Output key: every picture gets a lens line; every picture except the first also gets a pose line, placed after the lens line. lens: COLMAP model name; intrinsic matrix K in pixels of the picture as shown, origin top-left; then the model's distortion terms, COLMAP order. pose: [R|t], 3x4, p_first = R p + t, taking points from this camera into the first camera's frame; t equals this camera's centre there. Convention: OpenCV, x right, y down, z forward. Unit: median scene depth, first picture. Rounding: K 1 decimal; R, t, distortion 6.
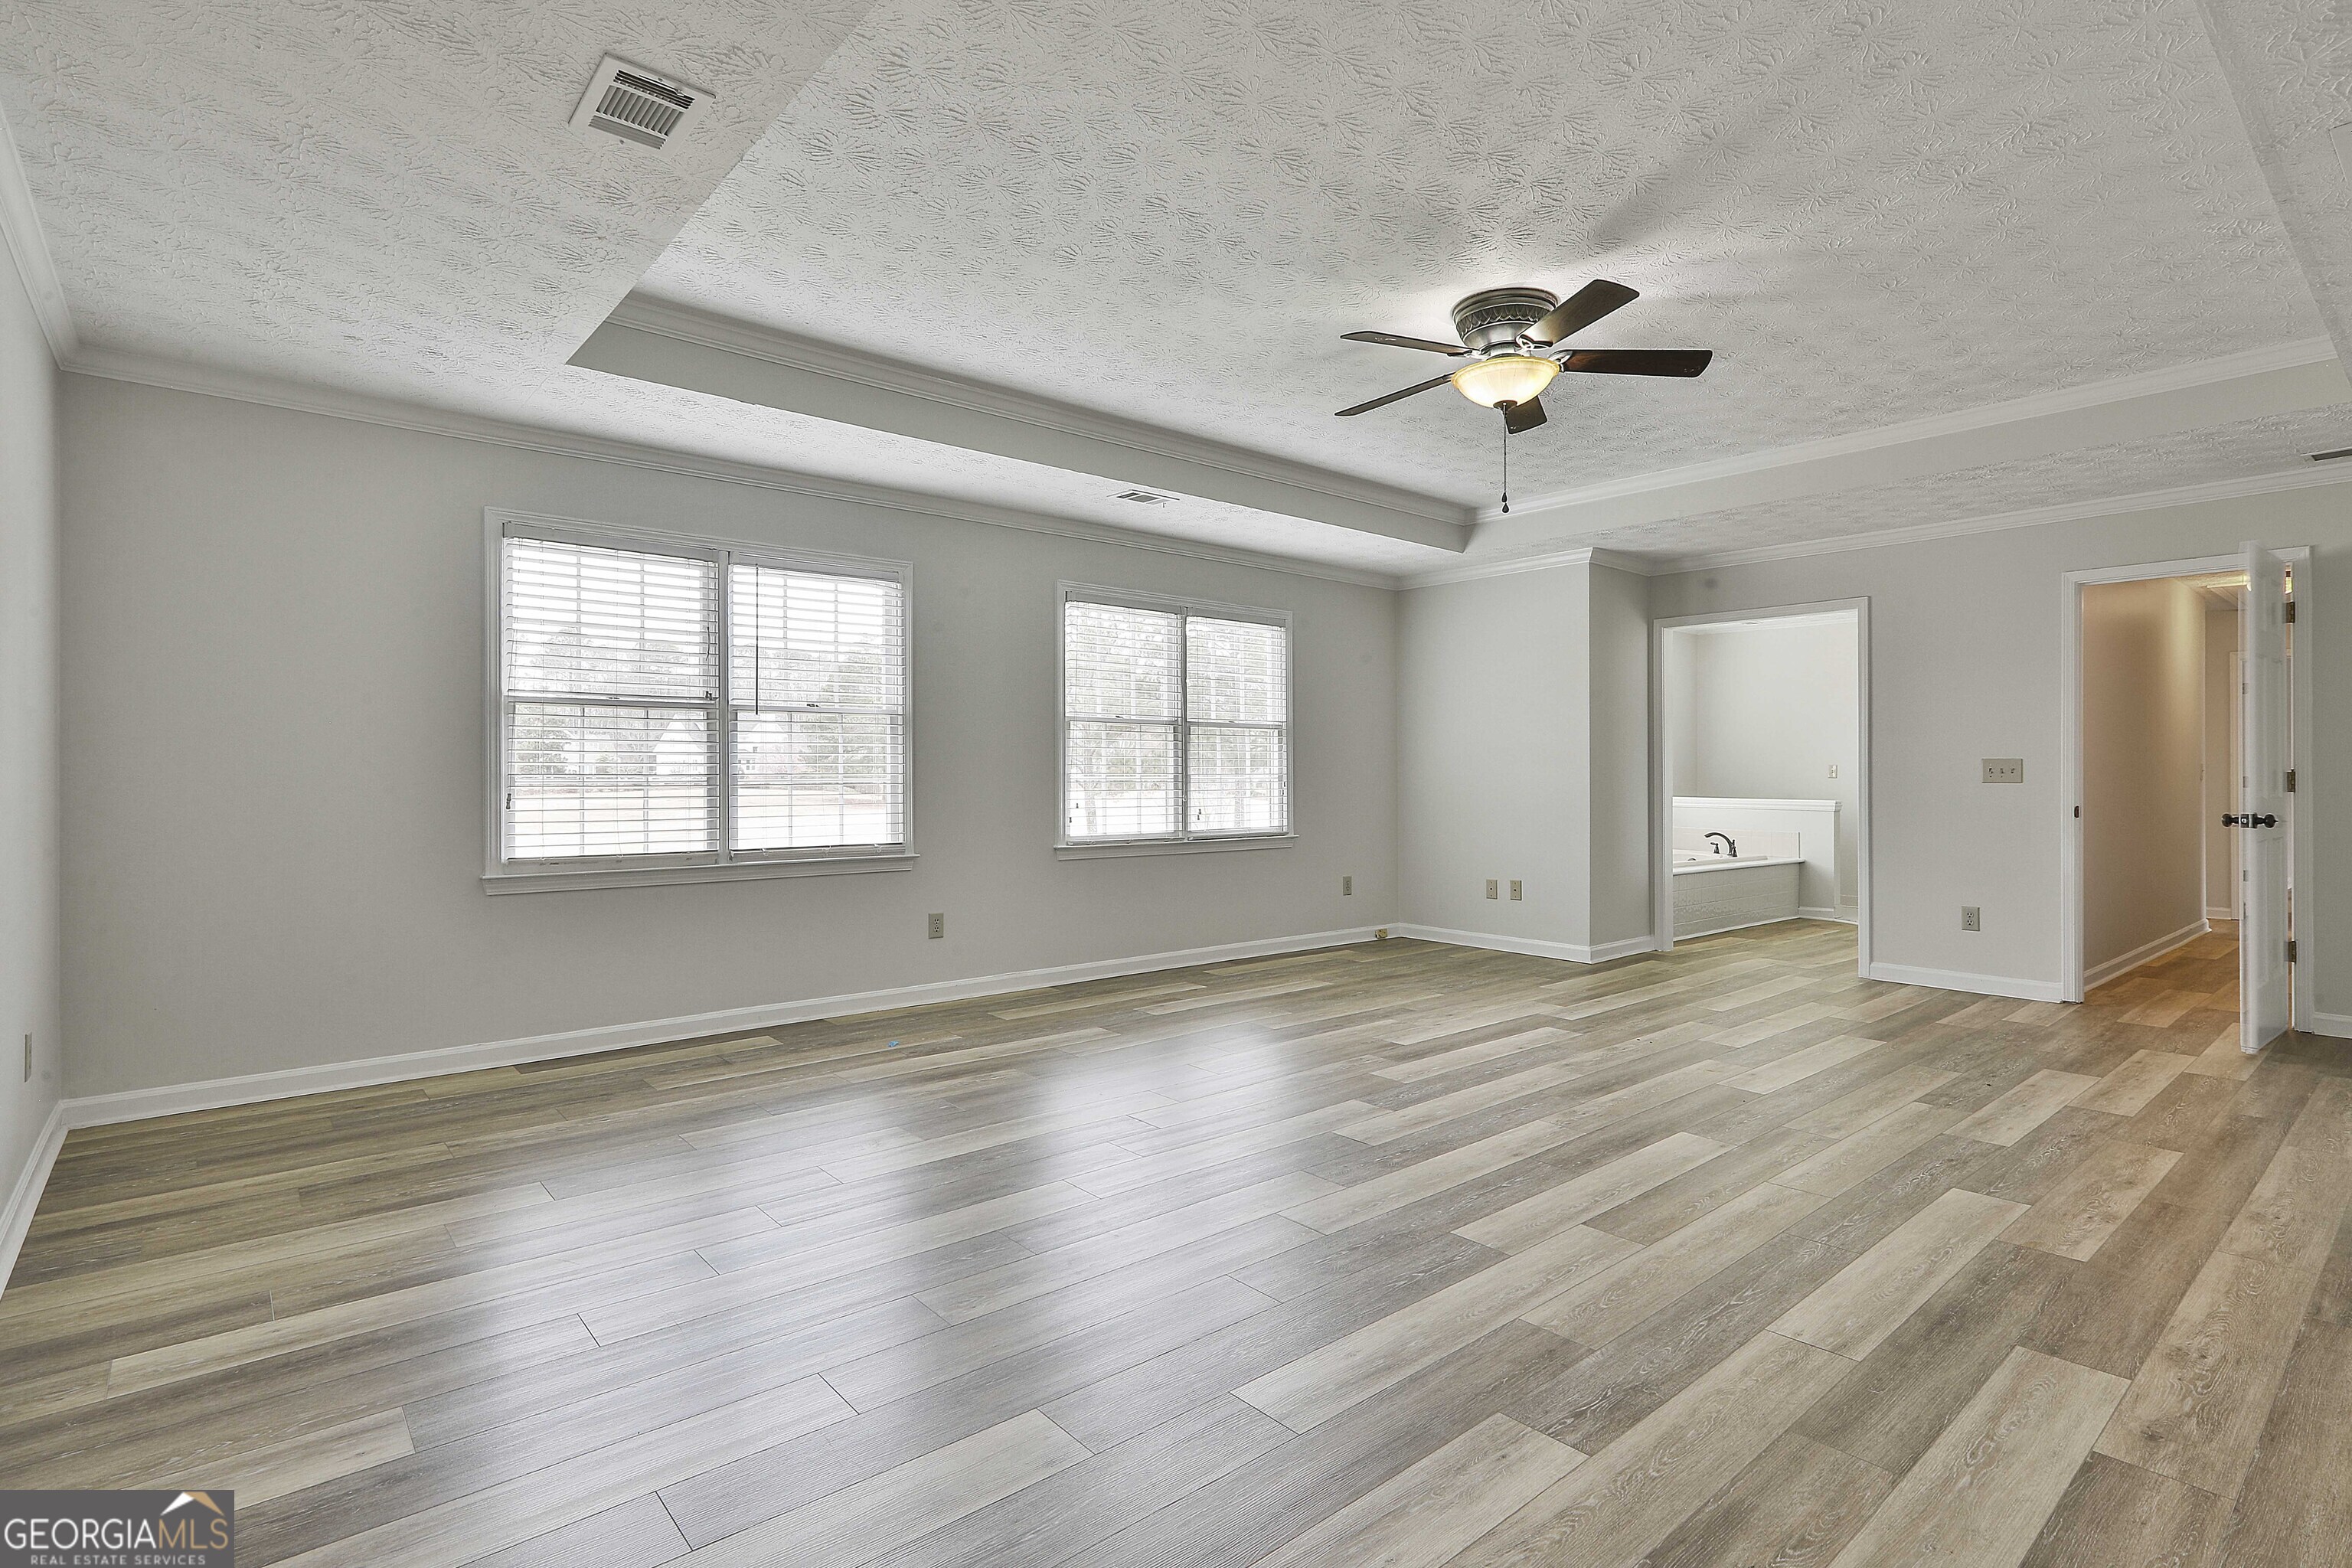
lens RADIAL K [[1133.0, 0, 1186.6], [0, 1133.0, 787.0], [0, 0, 1]] dist [-0.004647, 0.001378]
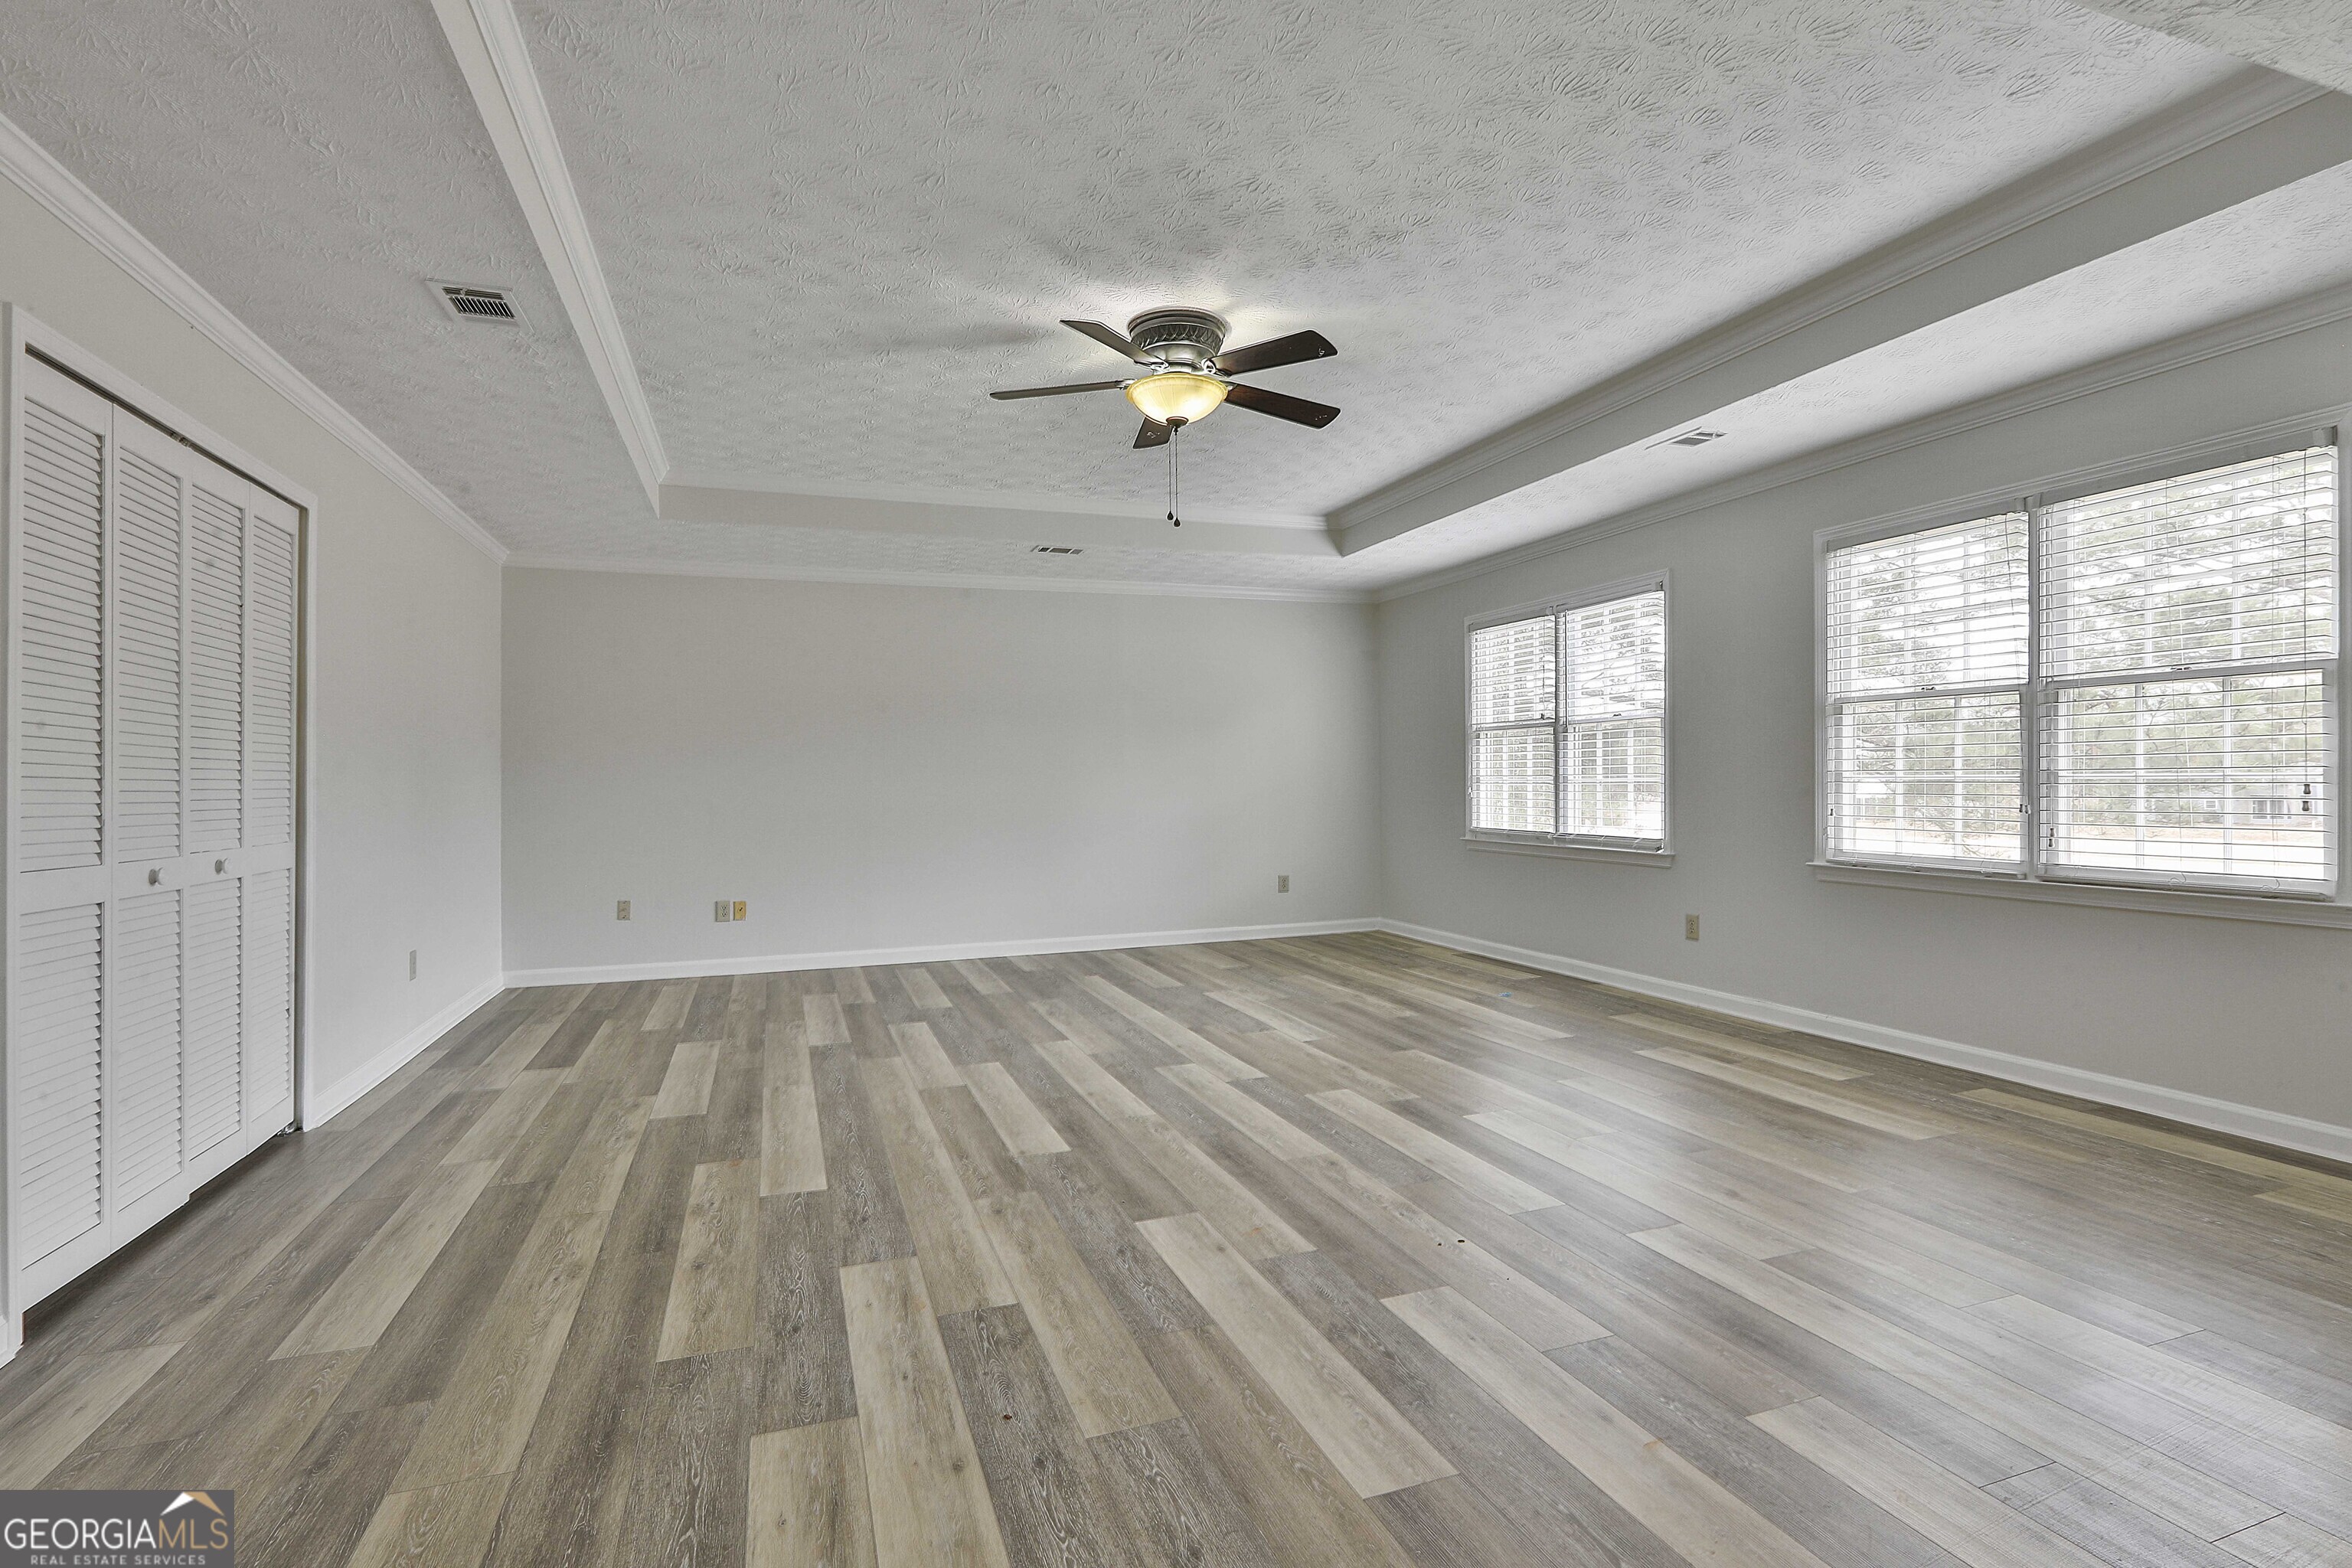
lens RADIAL K [[1133.0, 0, 1186.6], [0, 1133.0, 787.0], [0, 0, 1]] dist [-0.004647, 0.001378]
pose [[-0.348384, 0.006277, -0.937331, 1.449538], [-0.000882, 0.999975, 0.007024, -0.012416], [0.937352, 0.003273, -0.348369, 1.582479]]
